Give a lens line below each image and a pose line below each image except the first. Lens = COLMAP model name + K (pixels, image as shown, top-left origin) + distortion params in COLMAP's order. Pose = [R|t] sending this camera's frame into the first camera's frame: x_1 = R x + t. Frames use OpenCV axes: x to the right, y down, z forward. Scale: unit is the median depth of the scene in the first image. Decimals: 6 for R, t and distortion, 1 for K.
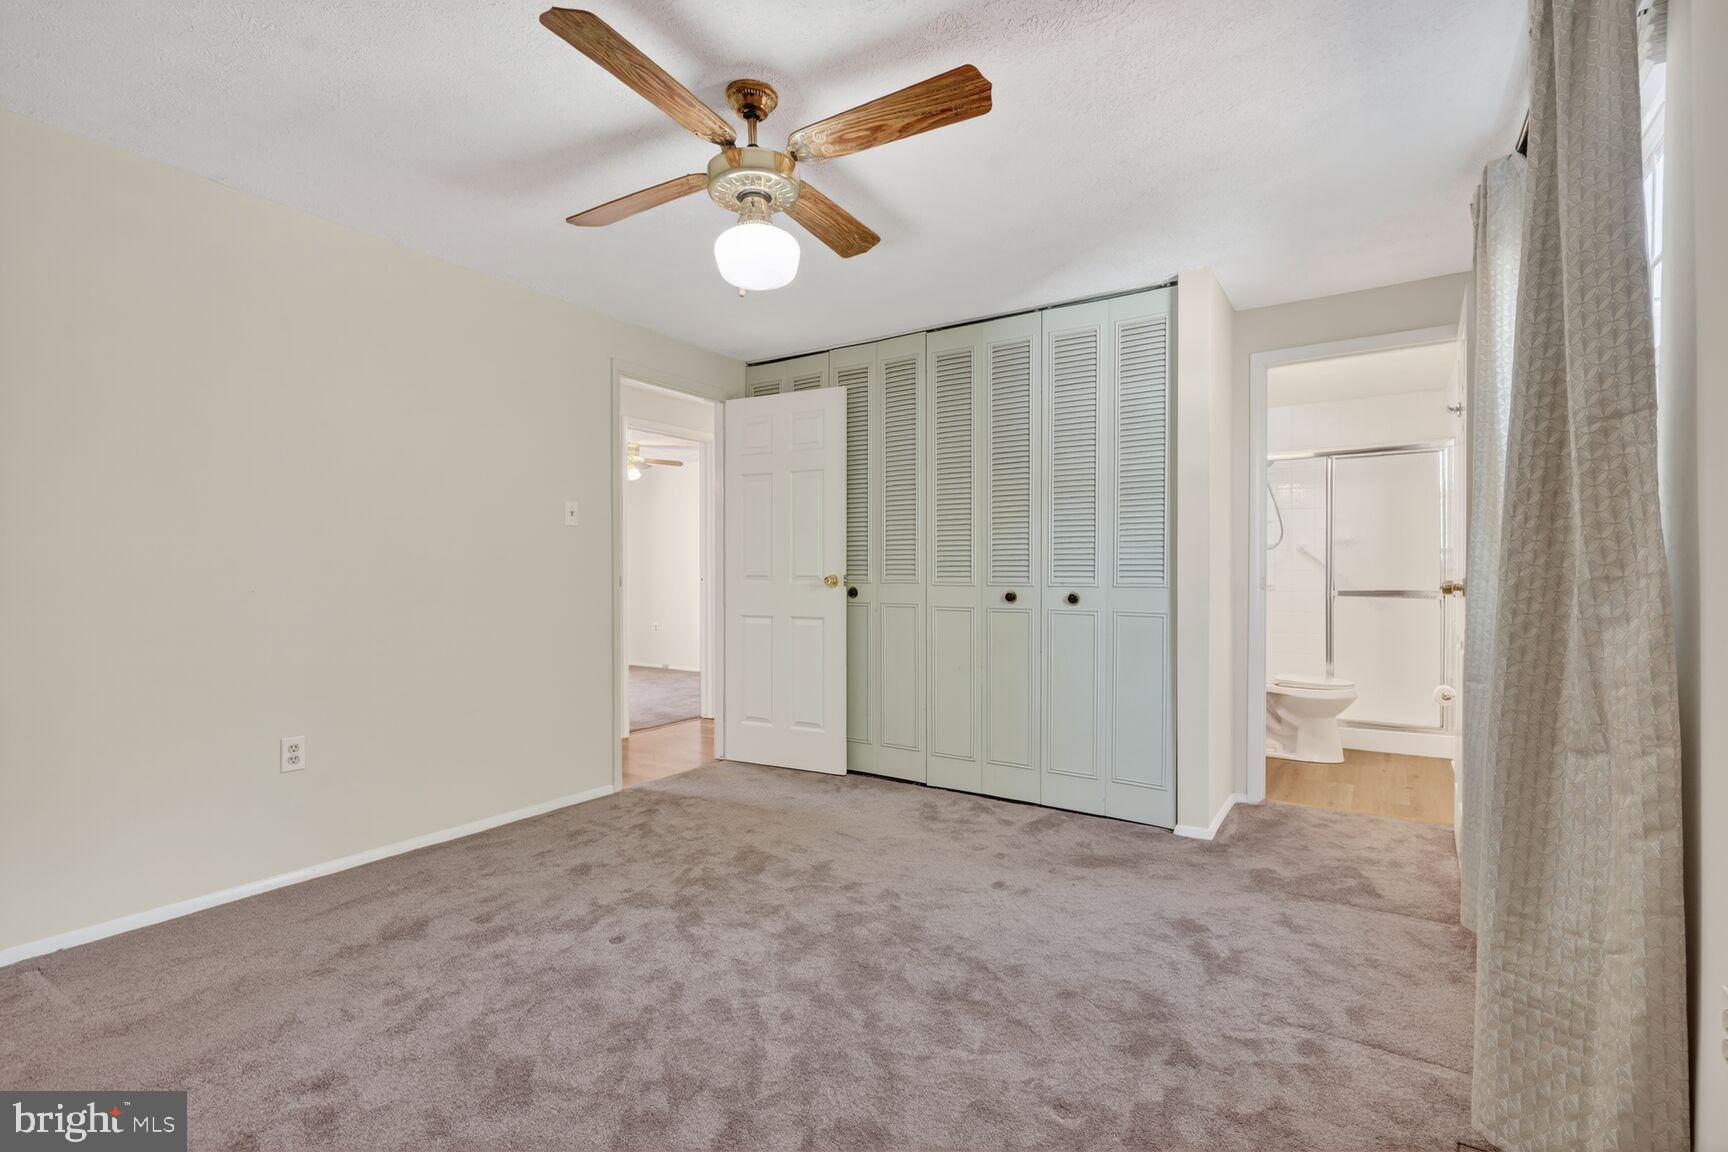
lens RADIAL K [[779.7, 0, 864.0], [0, 779.7, 576.0], [0, 0, 1]] dist [-0.013706, -0.000065]
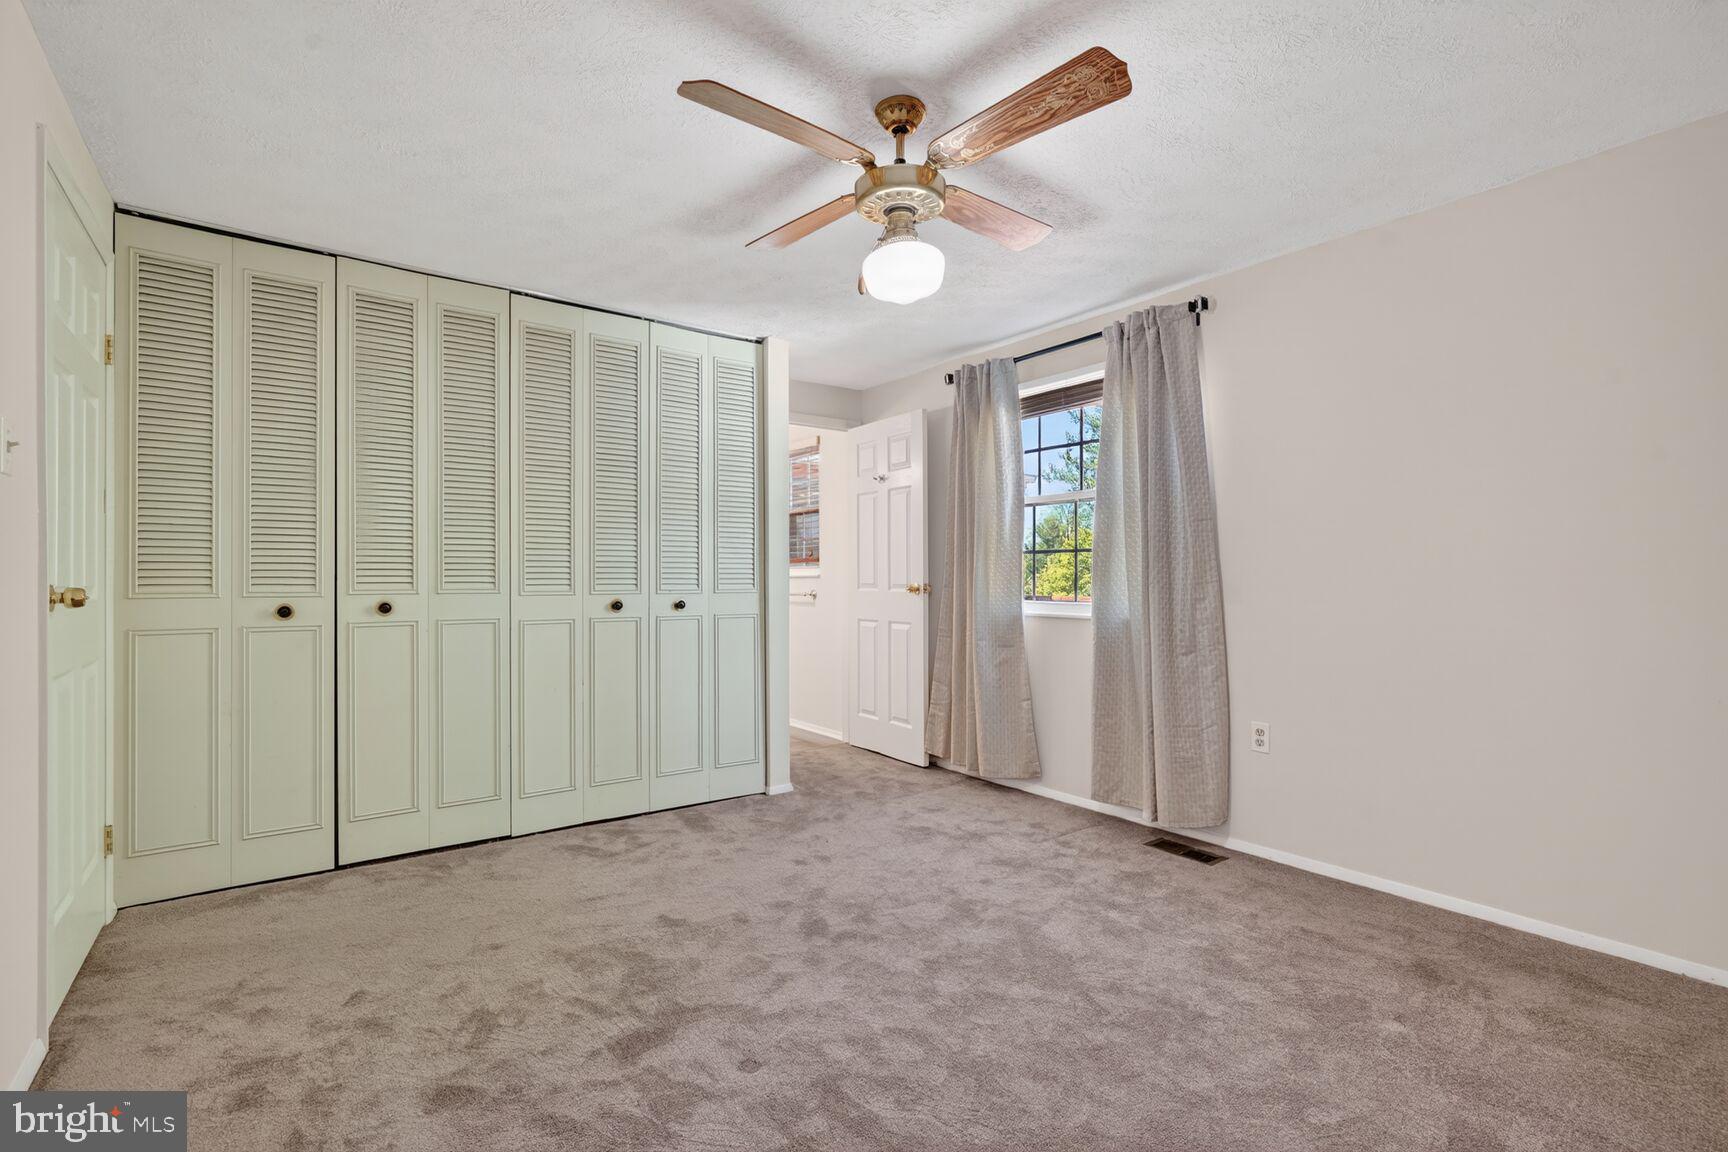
lens RADIAL K [[779.7, 0, 864.0], [0, 779.7, 576.0], [0, 0, 1]] dist [-0.013706, -0.000065]
pose [[0.340751, 0.001114, 0.940153, -0.698780], [0.005492, 0.999980, -0.003175, -0.005959], [-0.940138, 0.006246, 0.340738, 0.445245]]
